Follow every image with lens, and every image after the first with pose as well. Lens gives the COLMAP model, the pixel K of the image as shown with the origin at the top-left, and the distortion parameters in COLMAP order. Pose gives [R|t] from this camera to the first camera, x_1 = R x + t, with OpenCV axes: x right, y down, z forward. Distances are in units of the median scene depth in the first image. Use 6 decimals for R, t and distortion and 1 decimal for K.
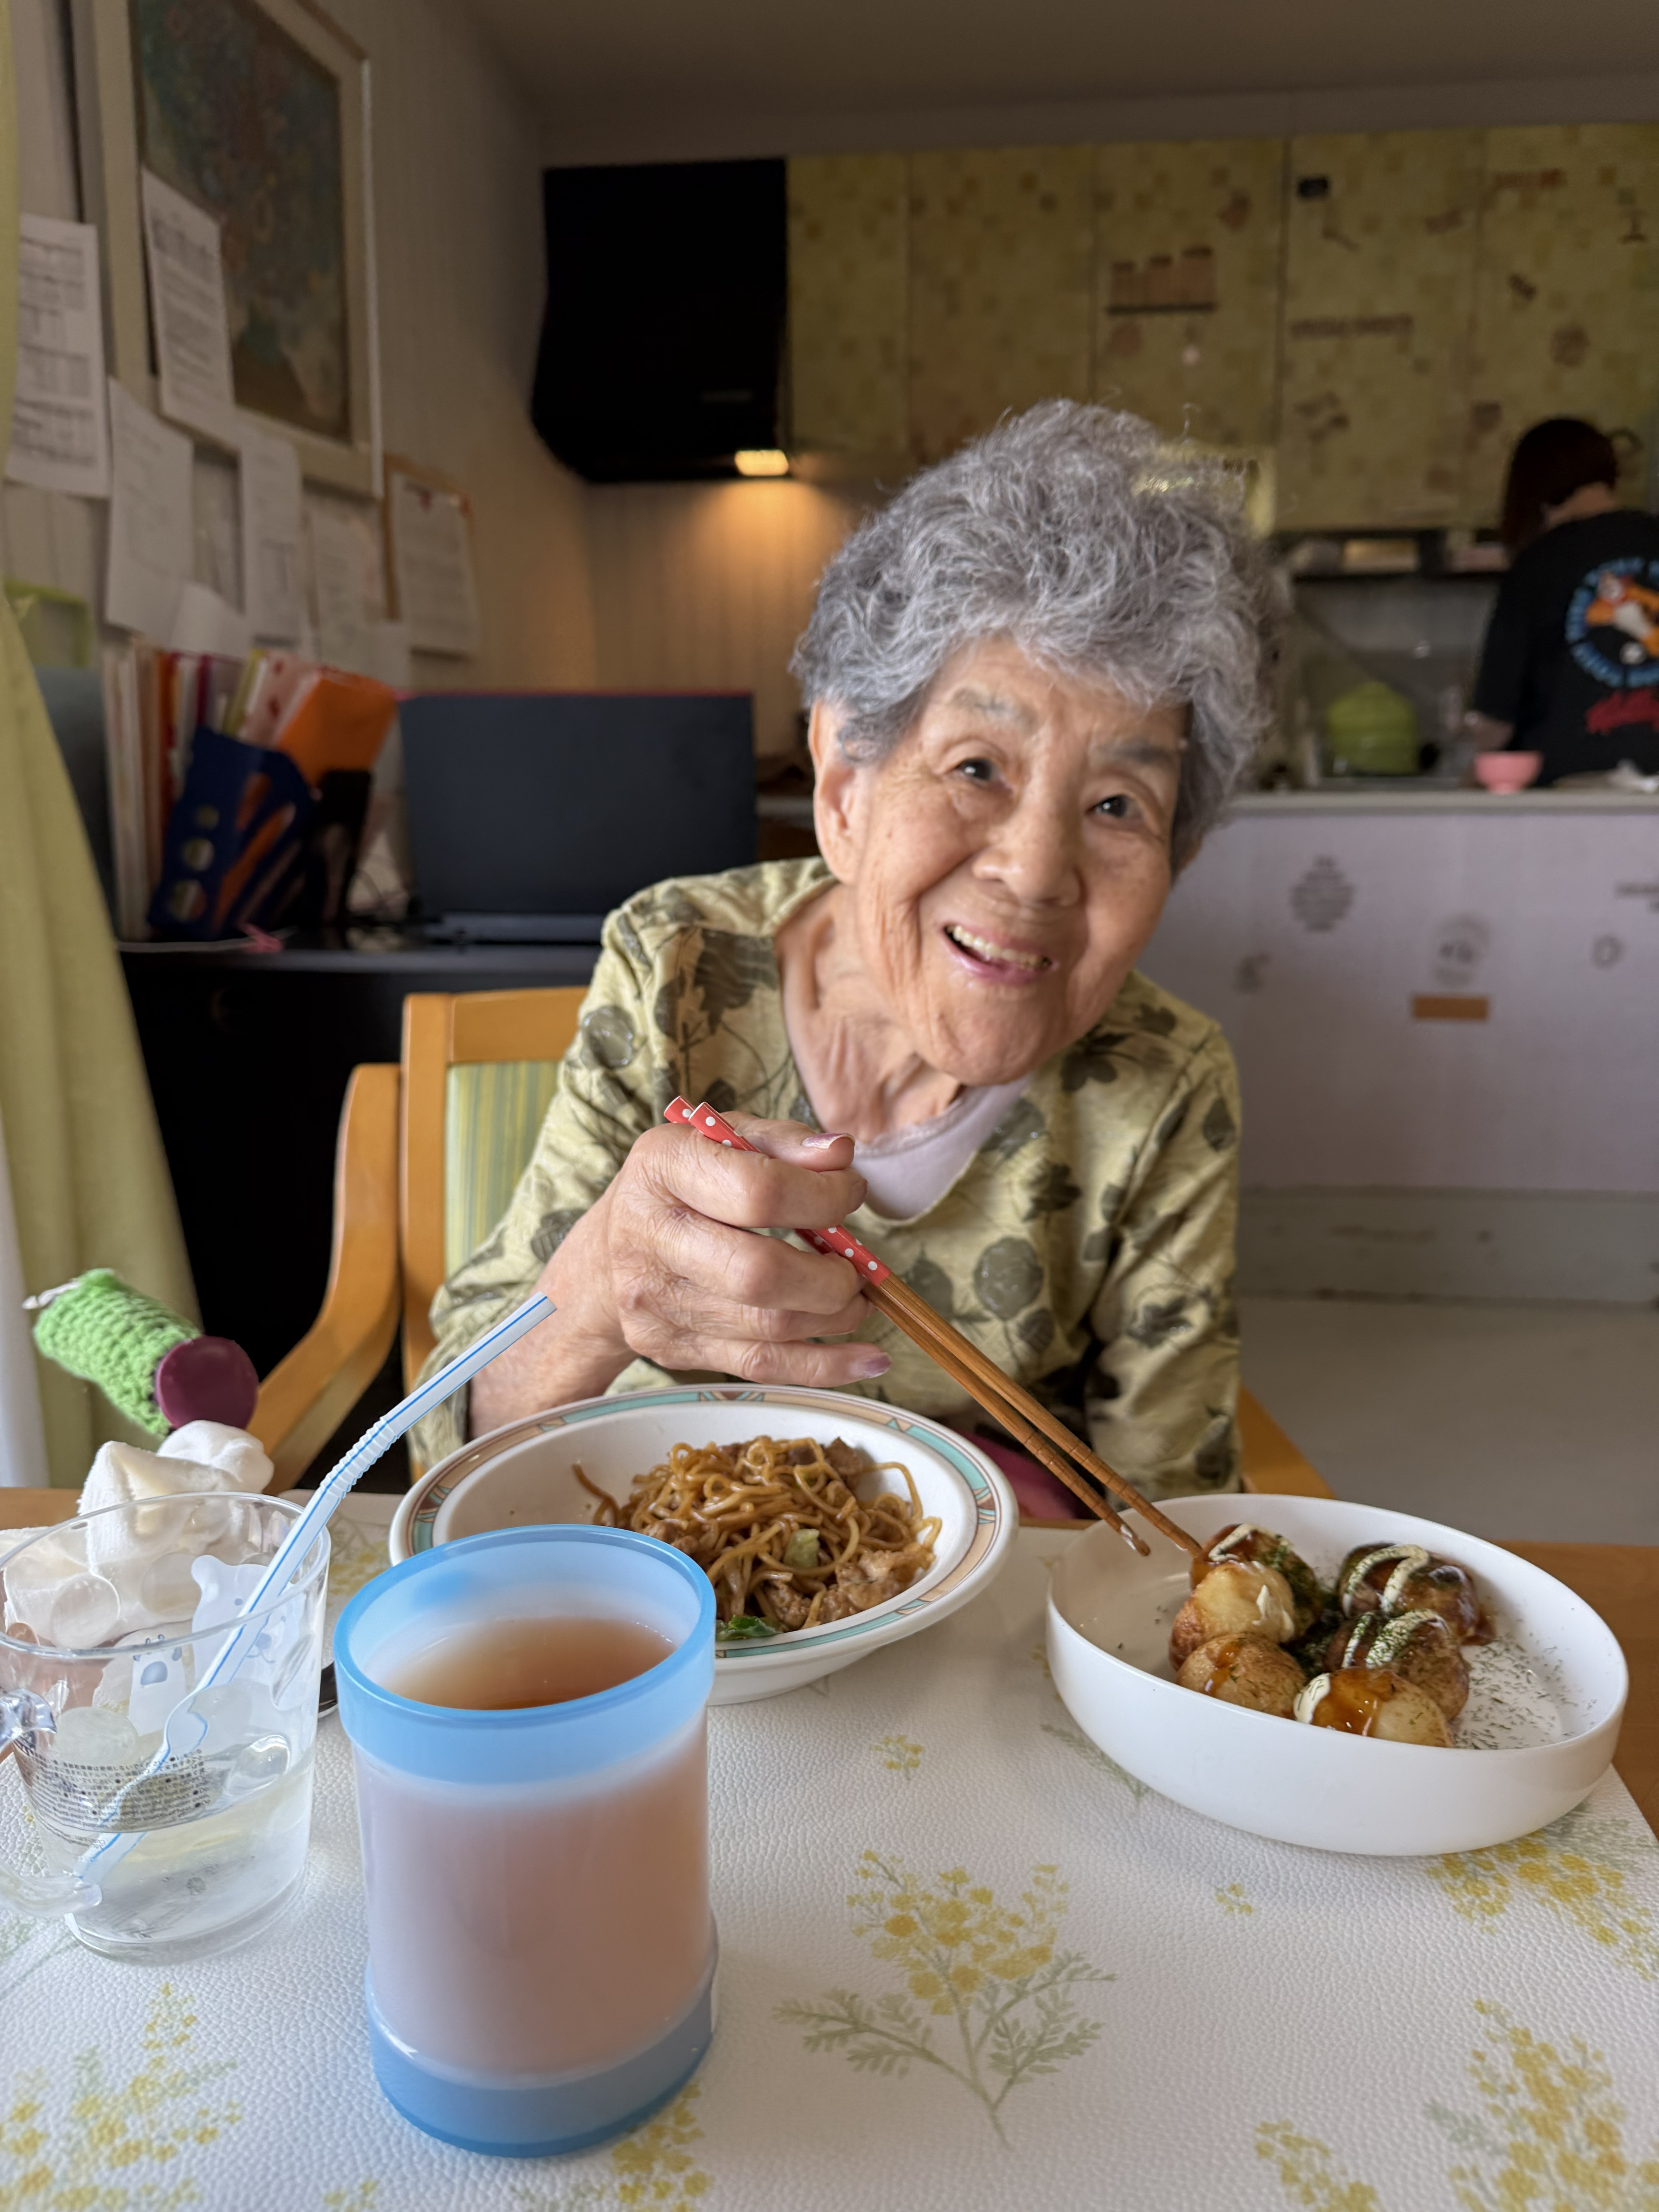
lens RADIAL K [[1588.8, 0, 832.3], [0, 1588.8, 1087.8], [0, 0, 1]] dist [-0.005150, -0.004401]
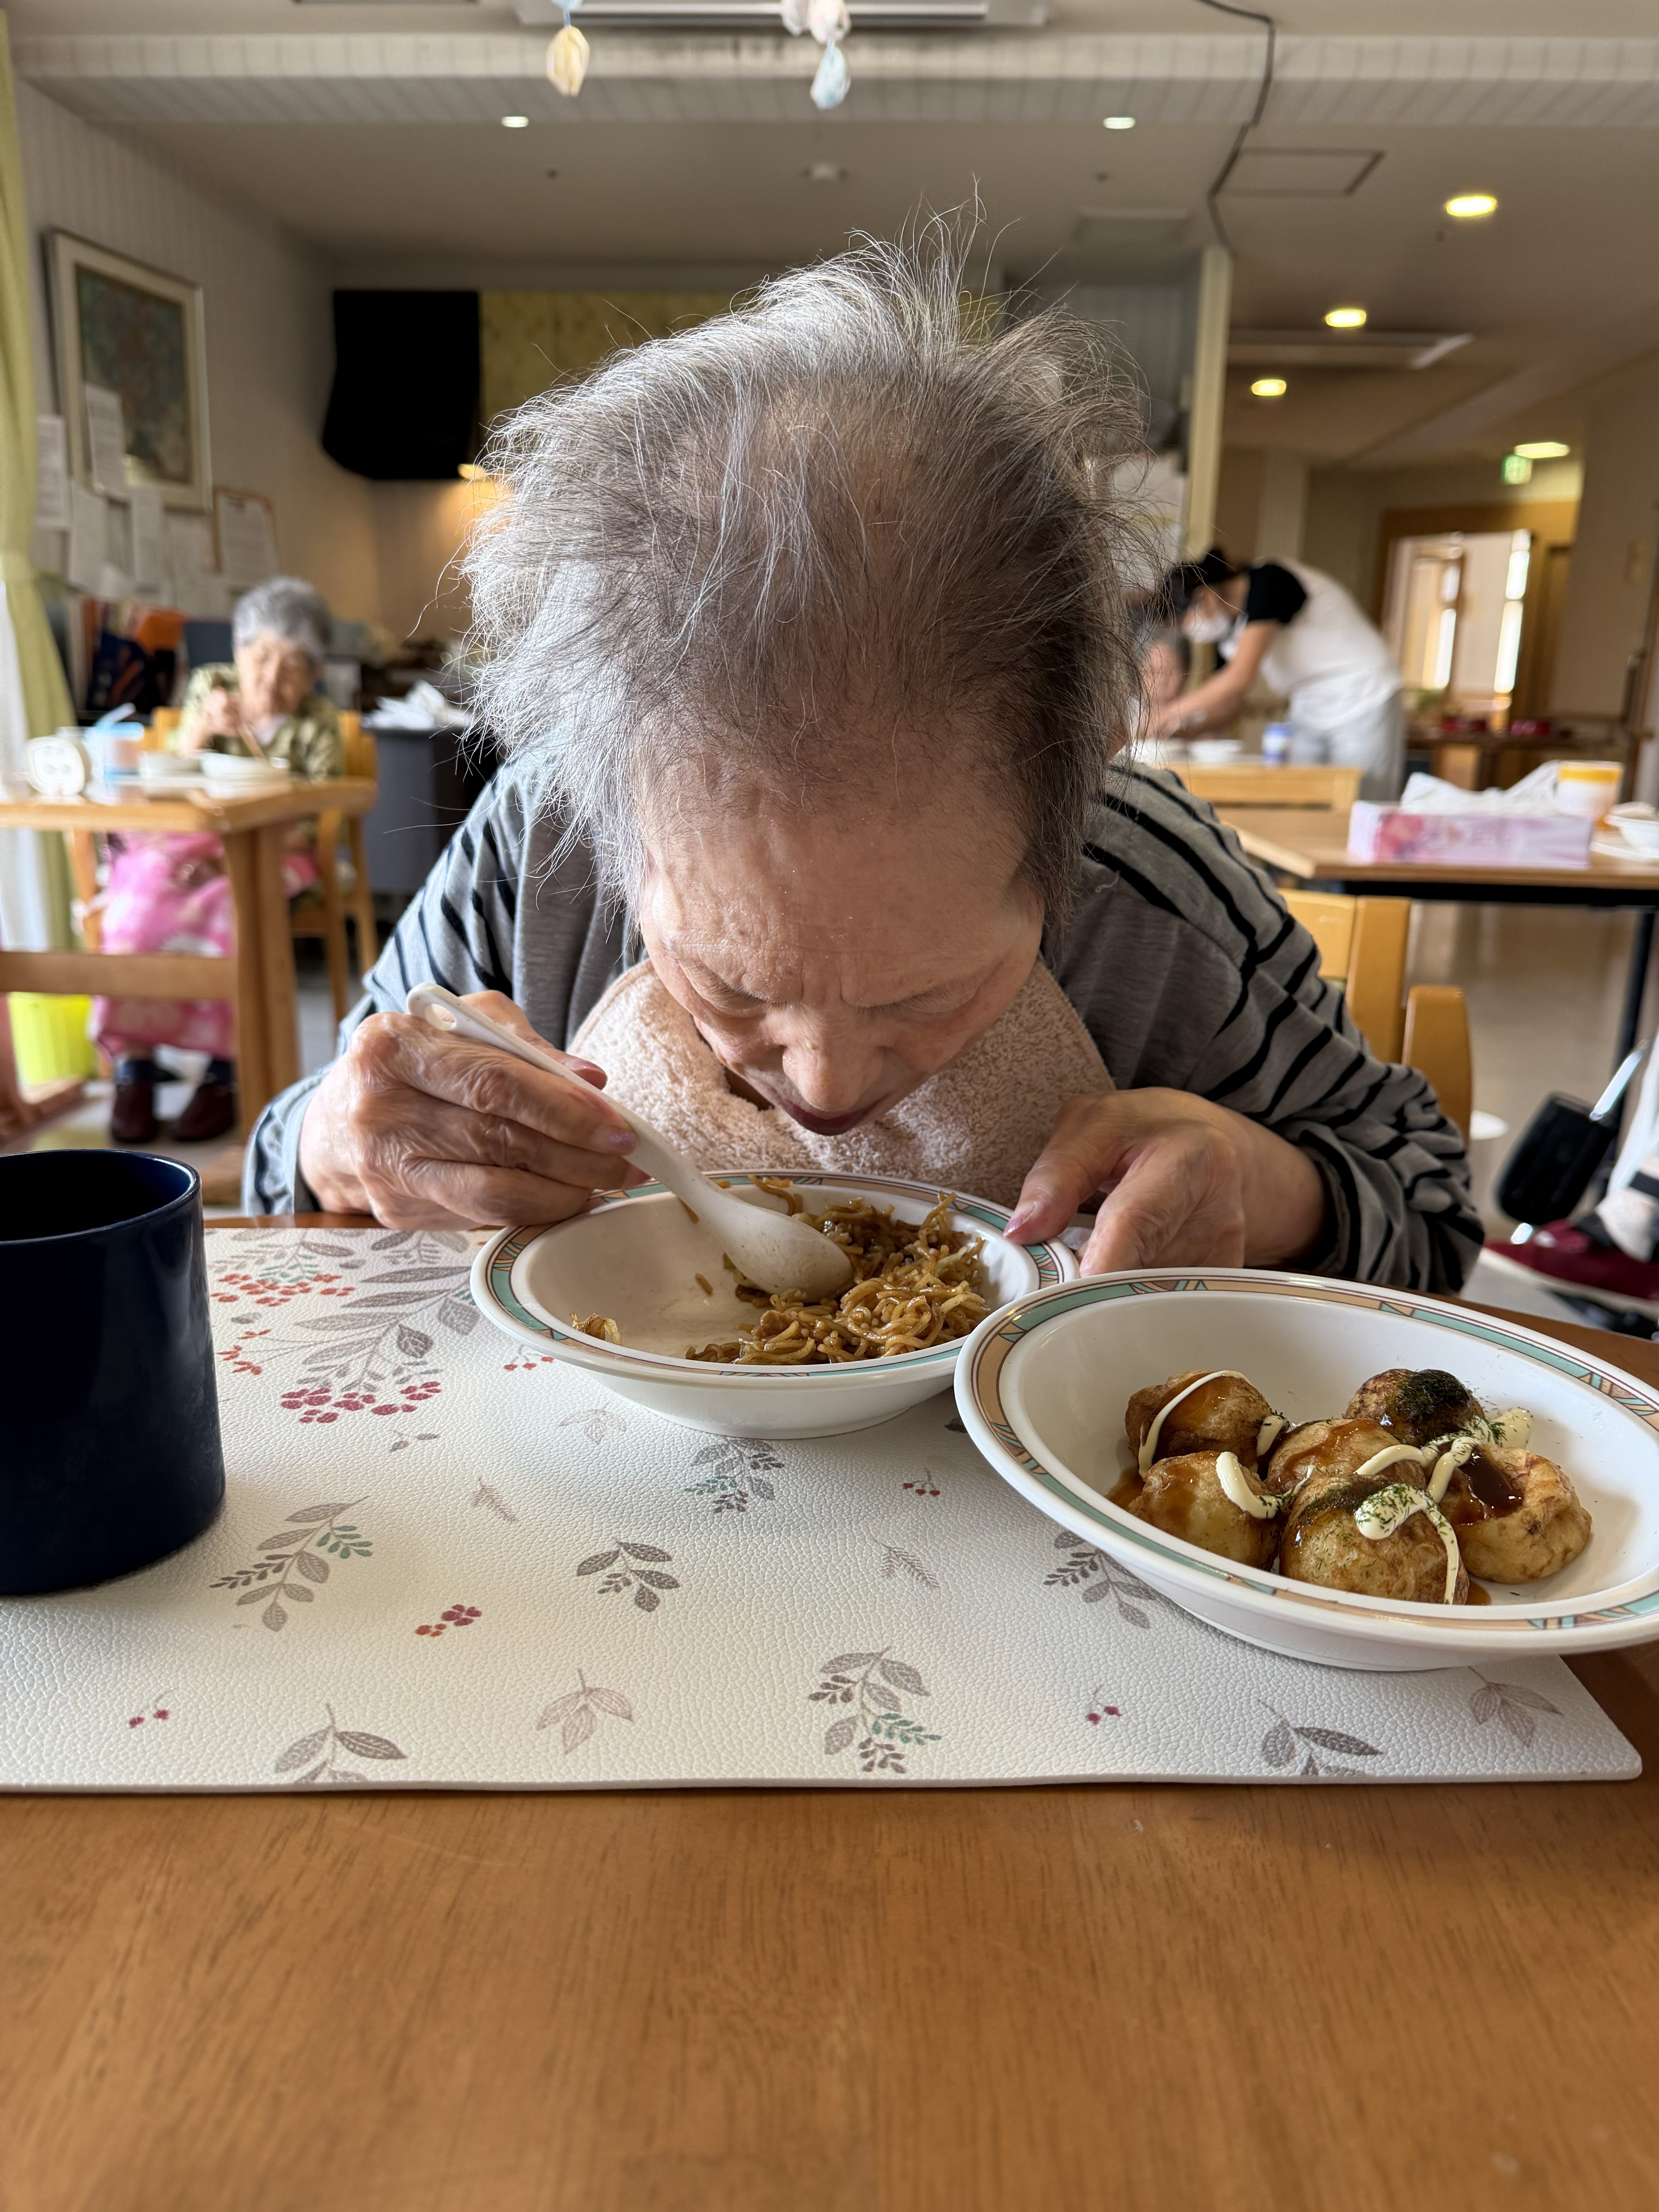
lens RADIAL K [[1588.8, 0, 813.2], [0, 1588.8, 1121.5], [0, 0, 1]] dist [-0.005150, -0.004401]
pose [[0.999217, 0.029392, 0.026478, 0.531183], [-0.030951, 0.997687, 0.060524, 0.284905], [-0.024638, -0.061296, 0.997815, -1.241374]]
